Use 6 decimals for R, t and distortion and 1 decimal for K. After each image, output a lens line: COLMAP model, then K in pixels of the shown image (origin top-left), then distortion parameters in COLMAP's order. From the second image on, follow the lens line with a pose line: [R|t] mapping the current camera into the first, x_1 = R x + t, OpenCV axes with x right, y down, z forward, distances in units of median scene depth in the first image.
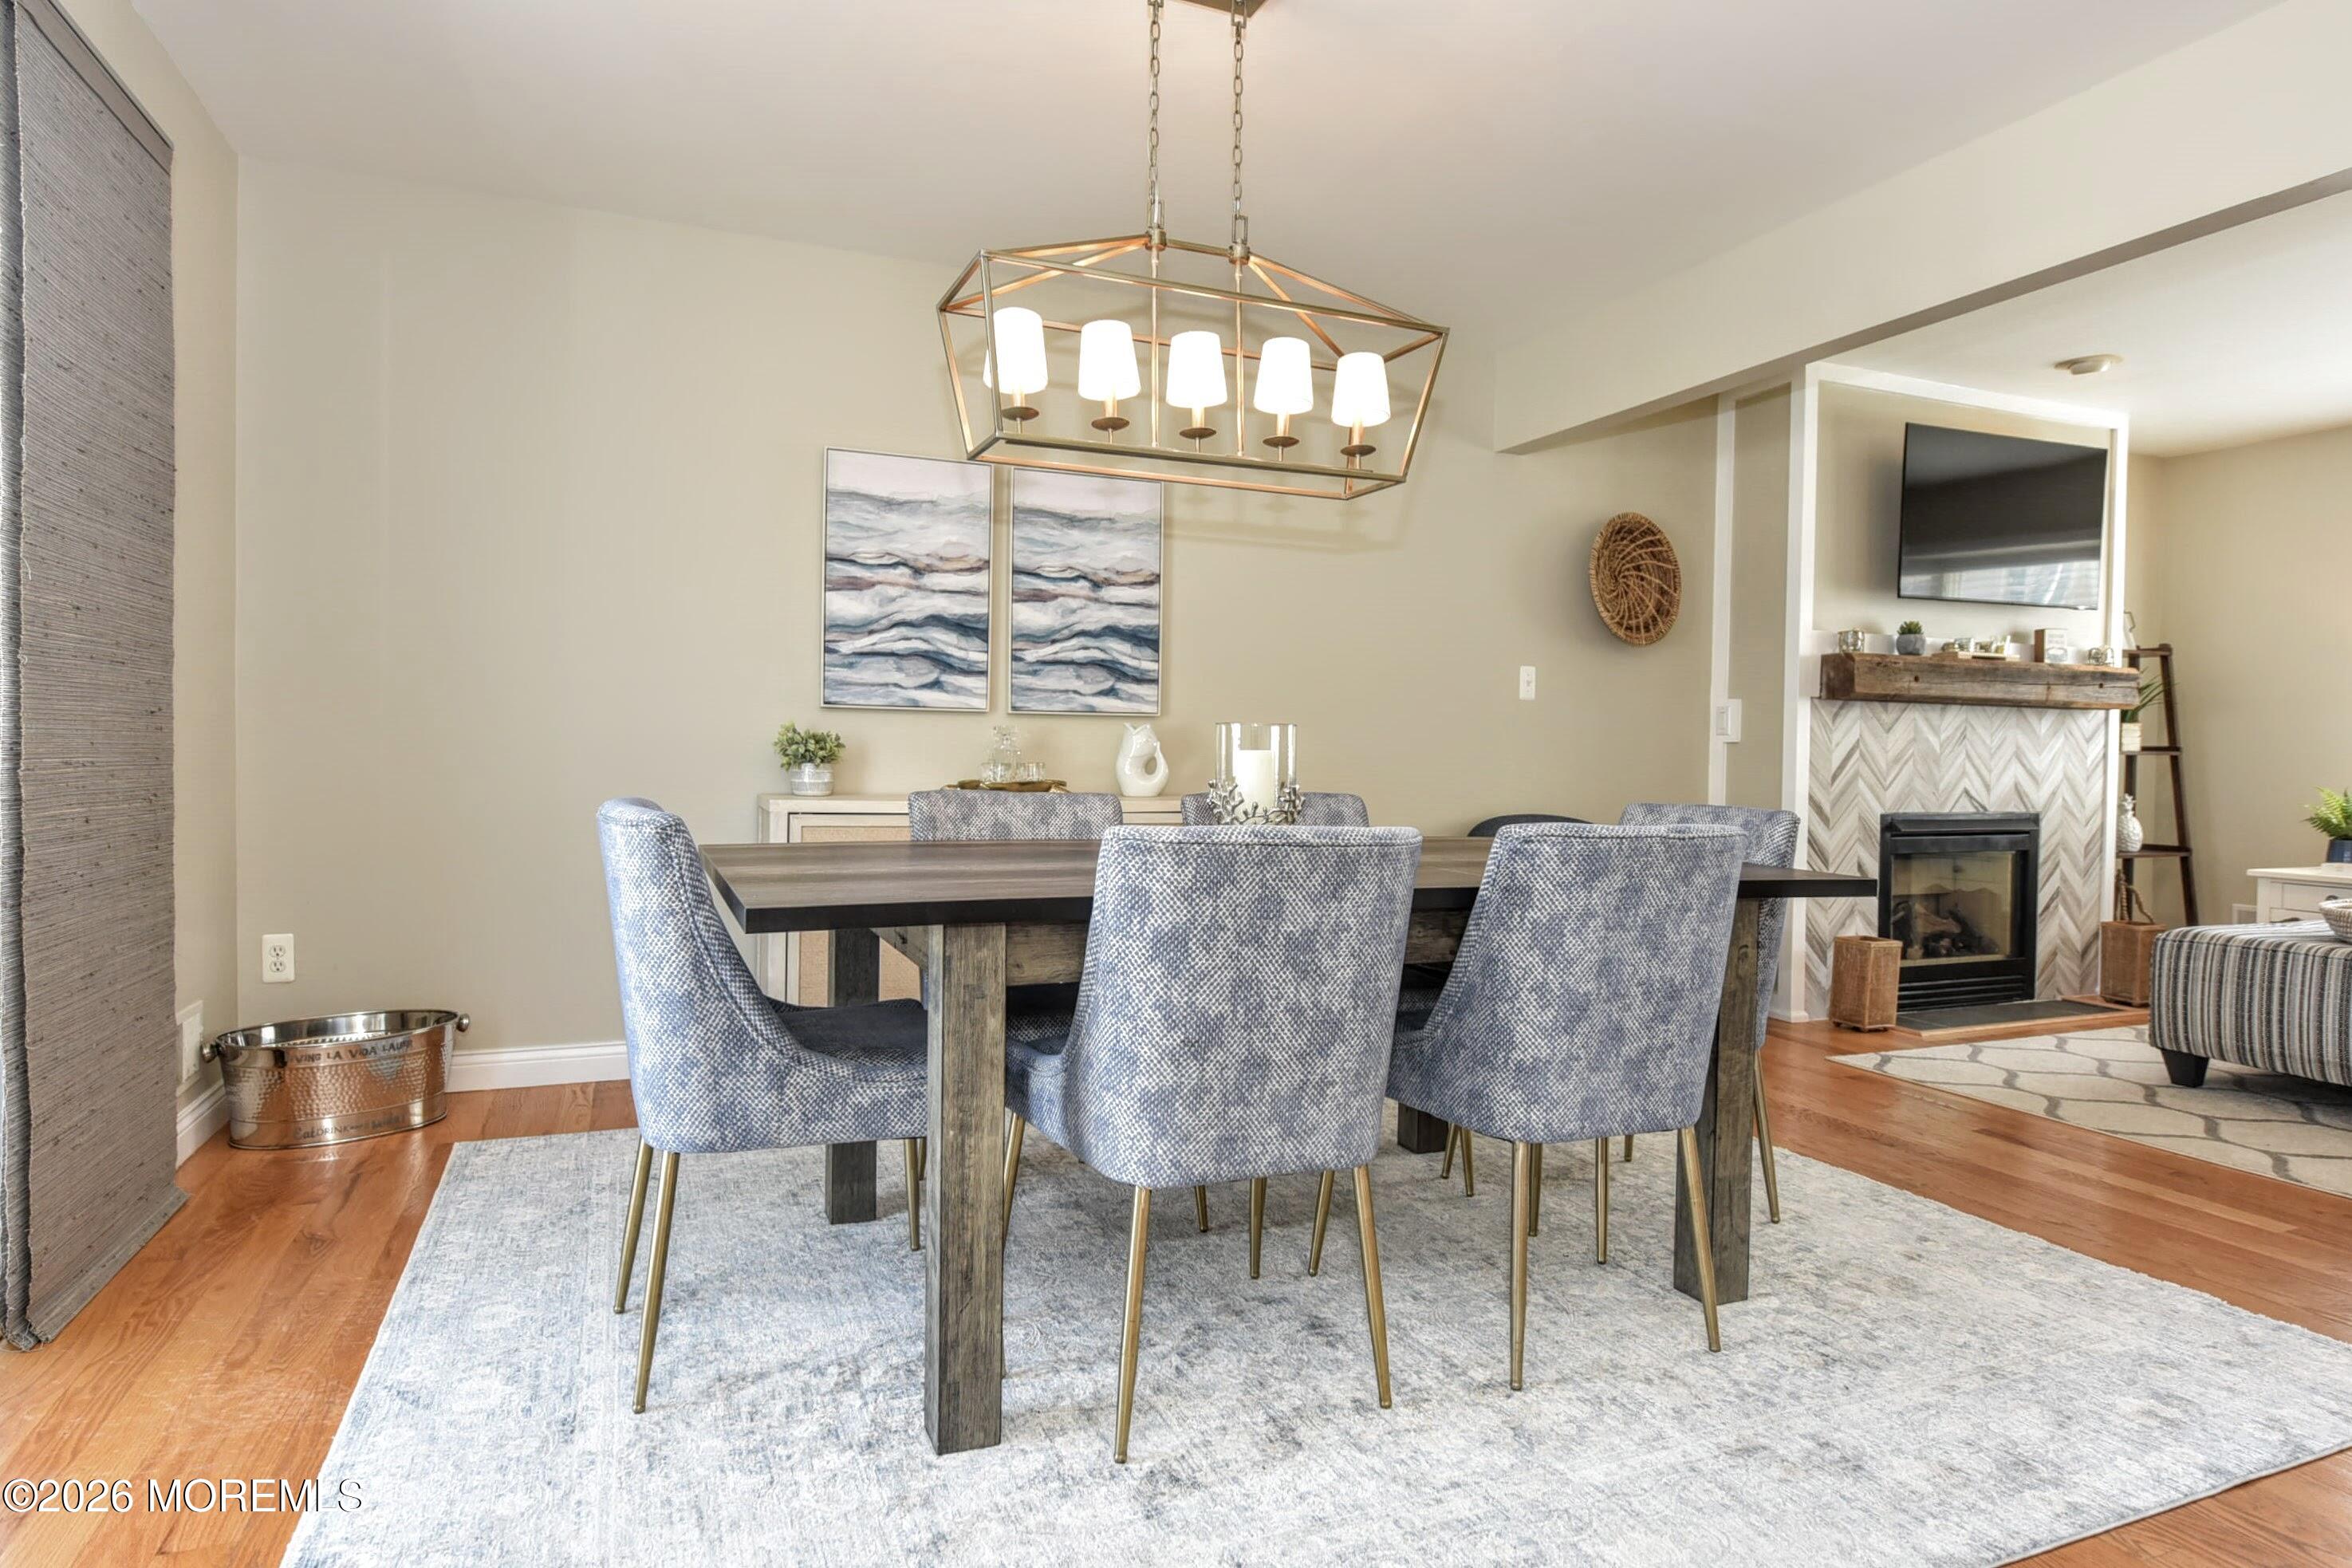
lens RADIAL K [[1294.3, 0, 1176.0], [0, 1294.3, 784.0], [0, 0, 1]] dist [-0.002510, -0.000459]
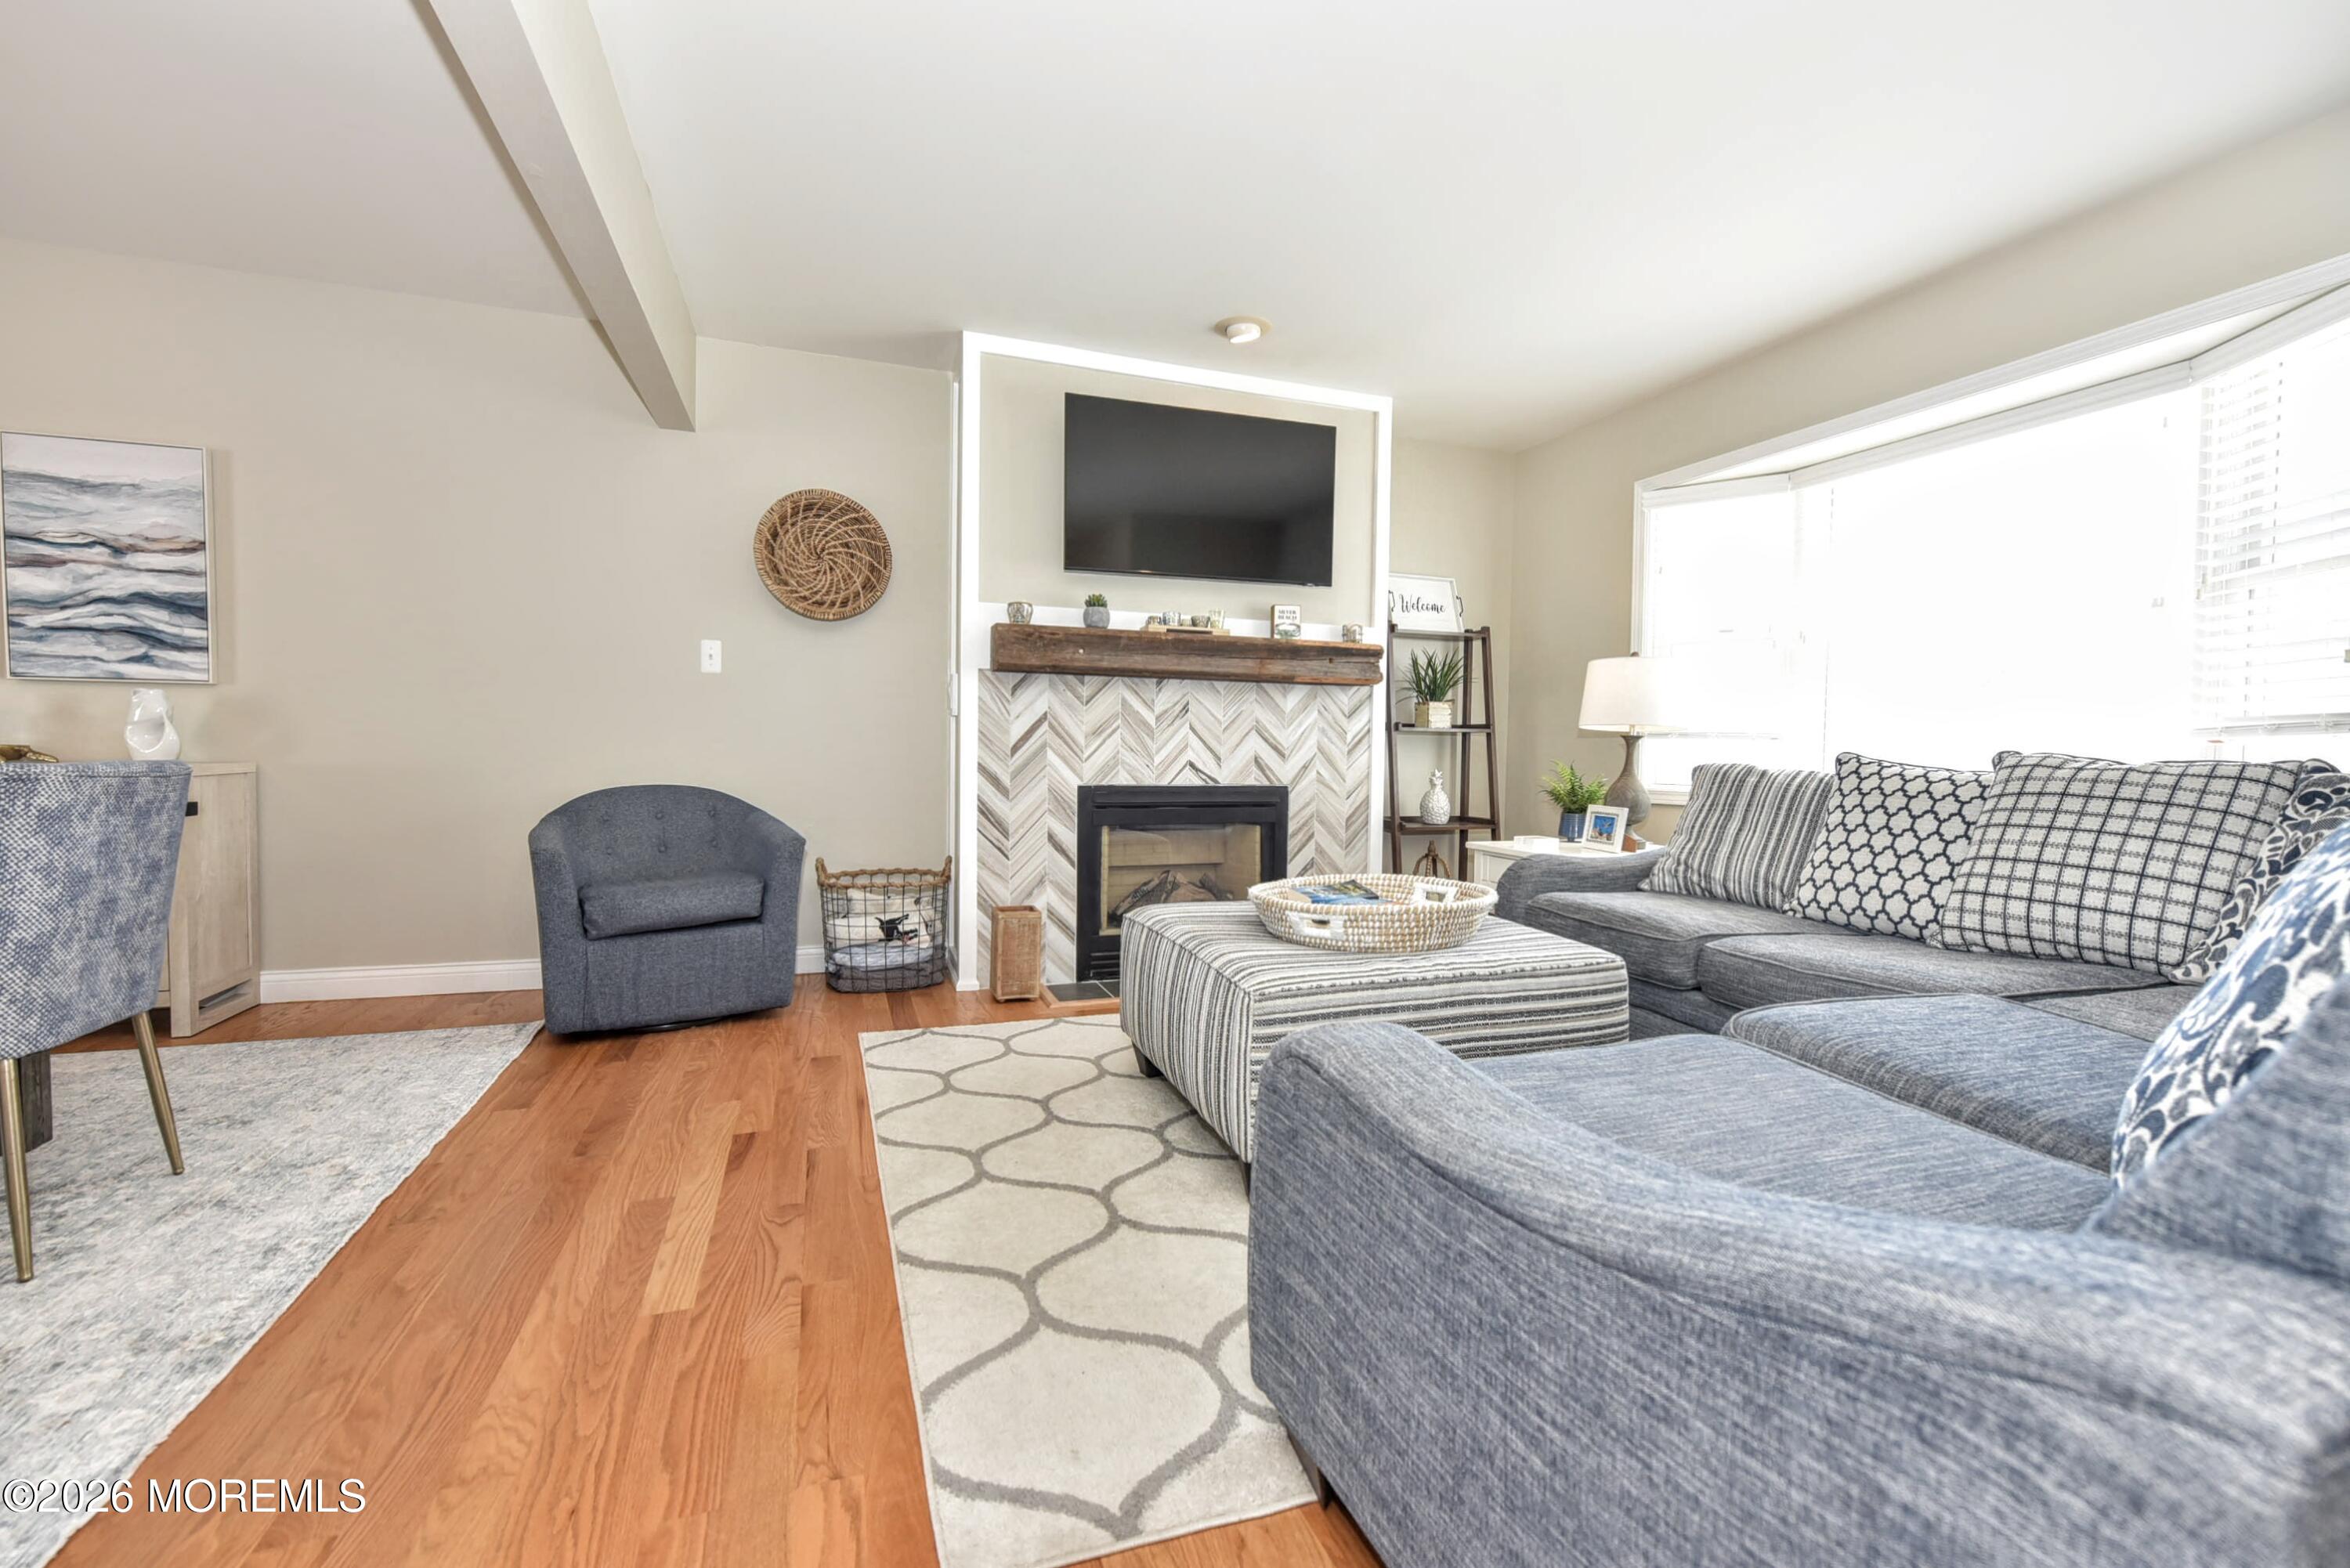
lens RADIAL K [[971.2, 0, 1175.0], [0, 971.2, 784.0], [0, 0, 1]] dist [-0.007535, 0.000274]
pose [[0.999120, 0.002861, -0.041835, 0.660578], [-0.002354, 0.999923, 0.012158, 0.012599], [0.041867, -0.012049, 0.999051, 0.243809]]
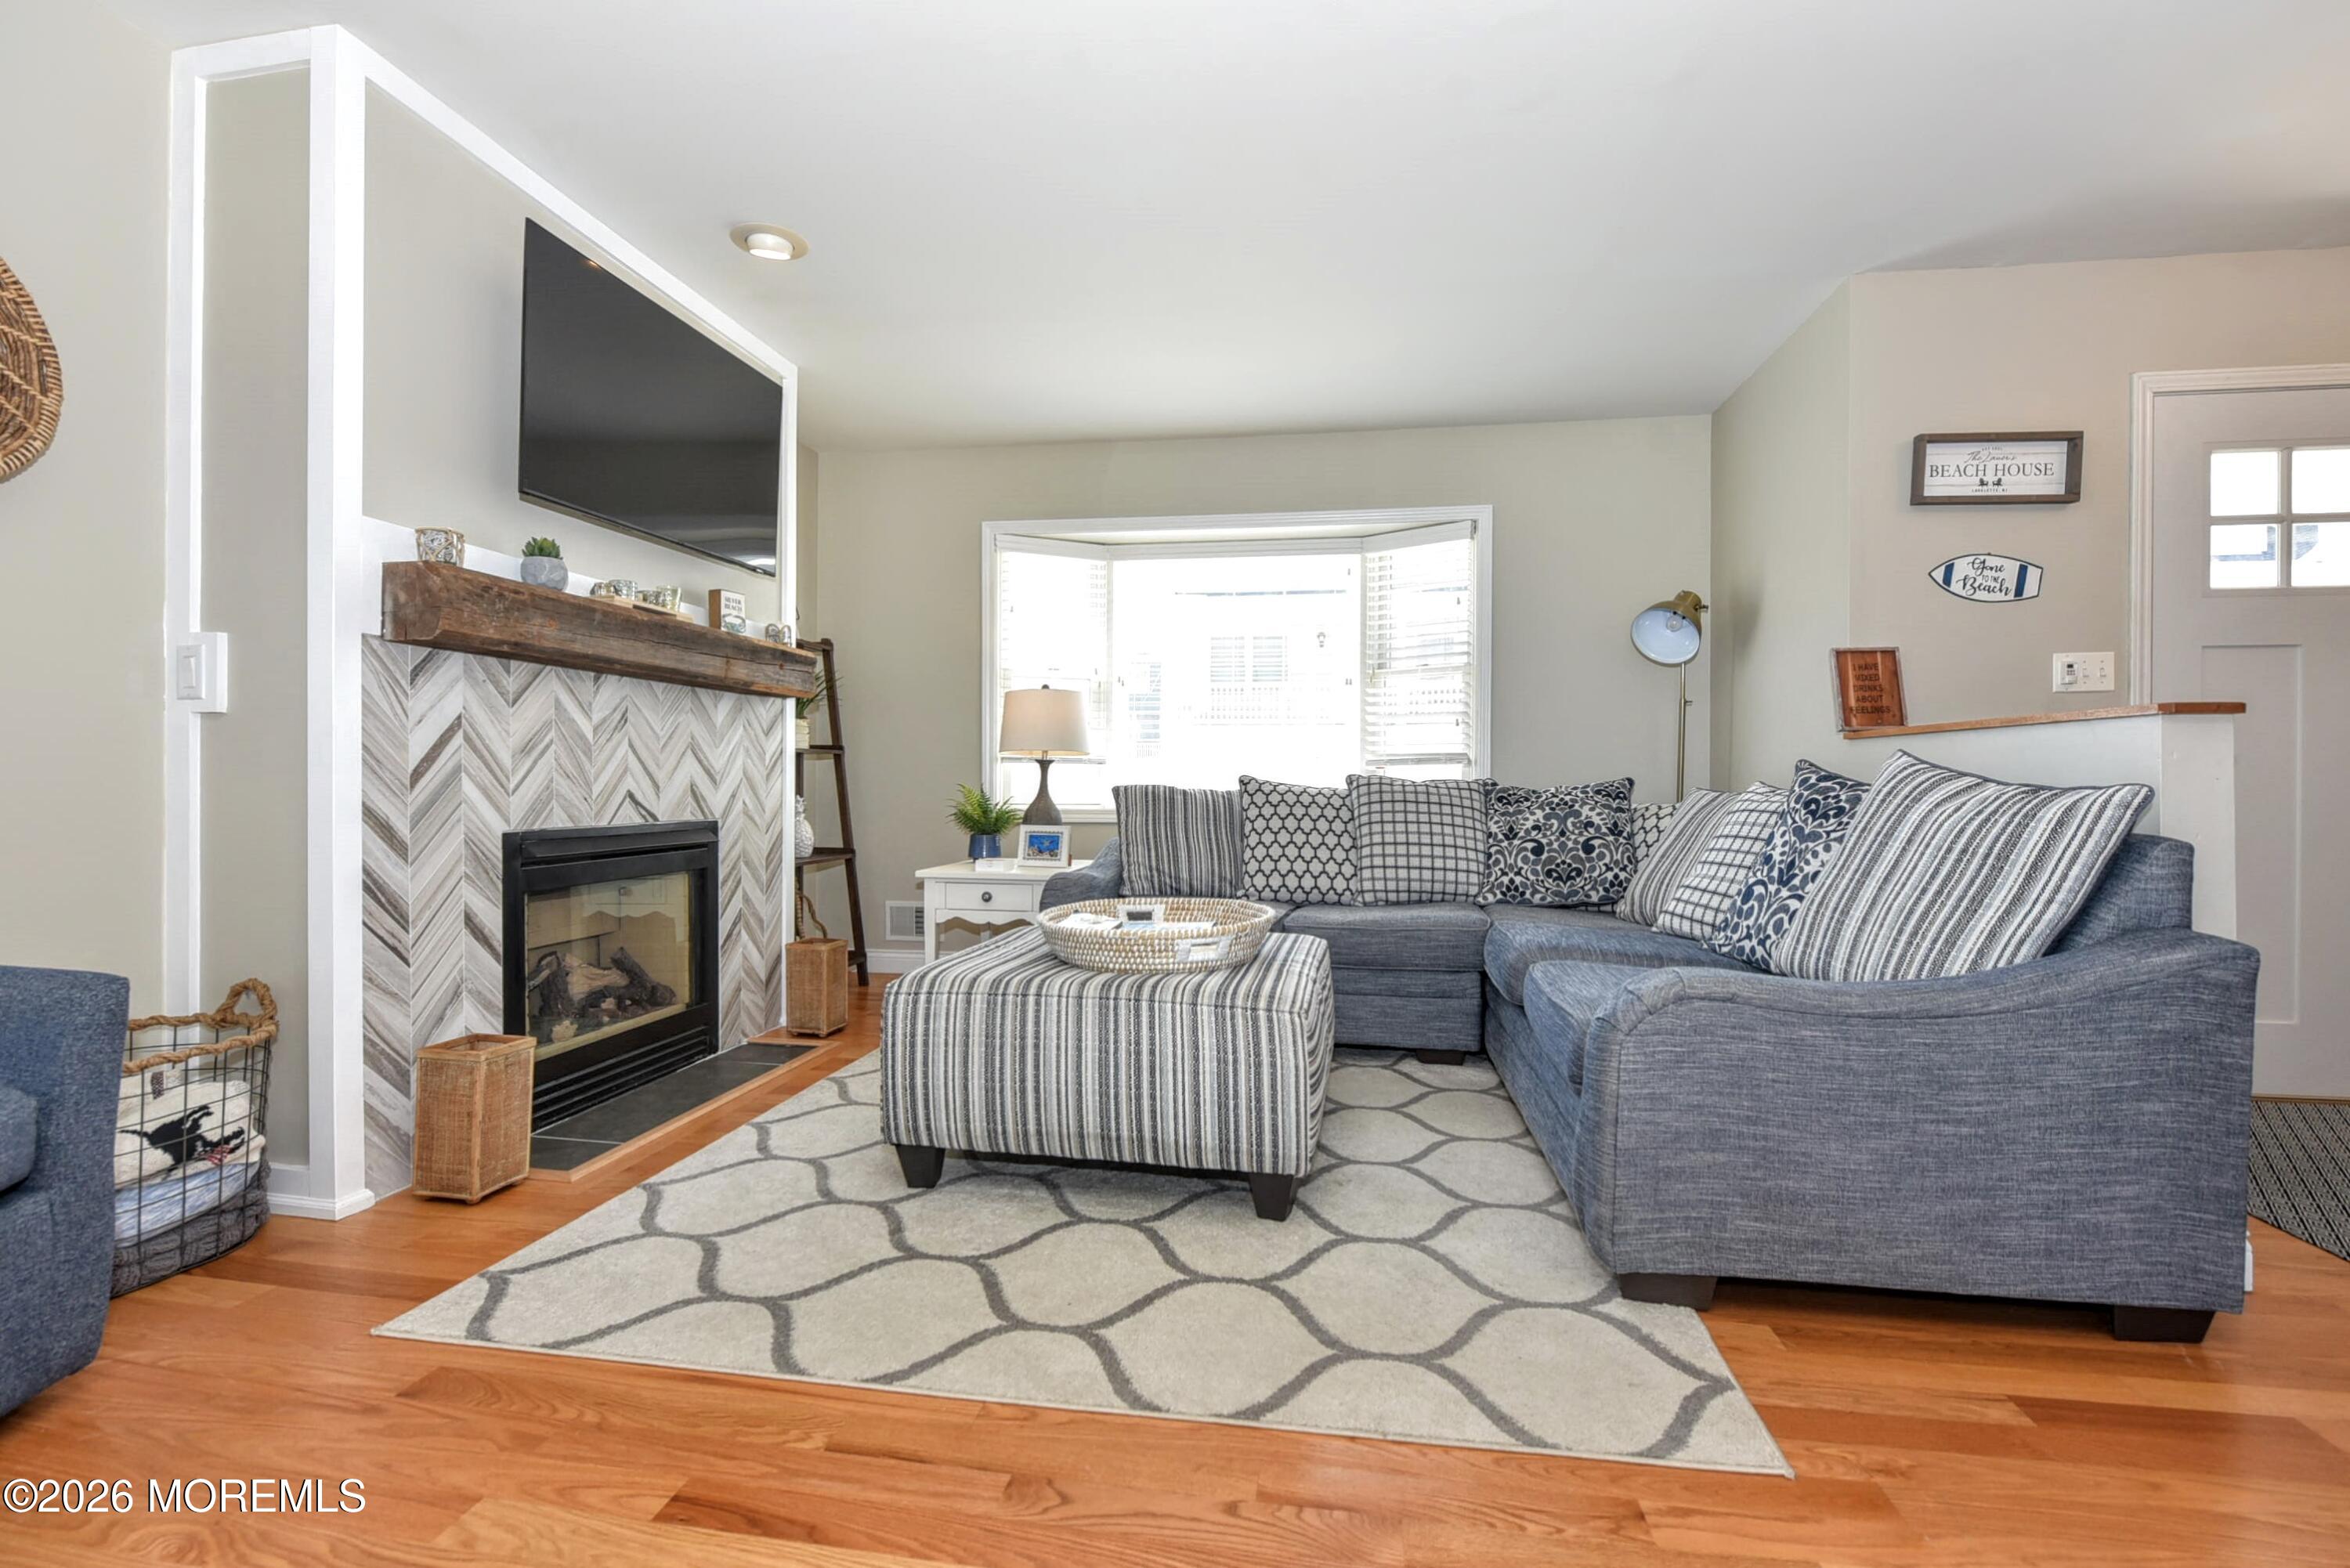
lens RADIAL K [[1058.1, 0, 1179.3], [0, 1058.1, 794.8], [0, 0, 1]] dist [-0.009953, -0.000072]
pose [[0.519340, -0.019381, 0.854348, 0.275722], [0.018772, 0.999760, 0.011269, 0.004693], [-0.854361, 0.010185, 0.519580, 0.445900]]
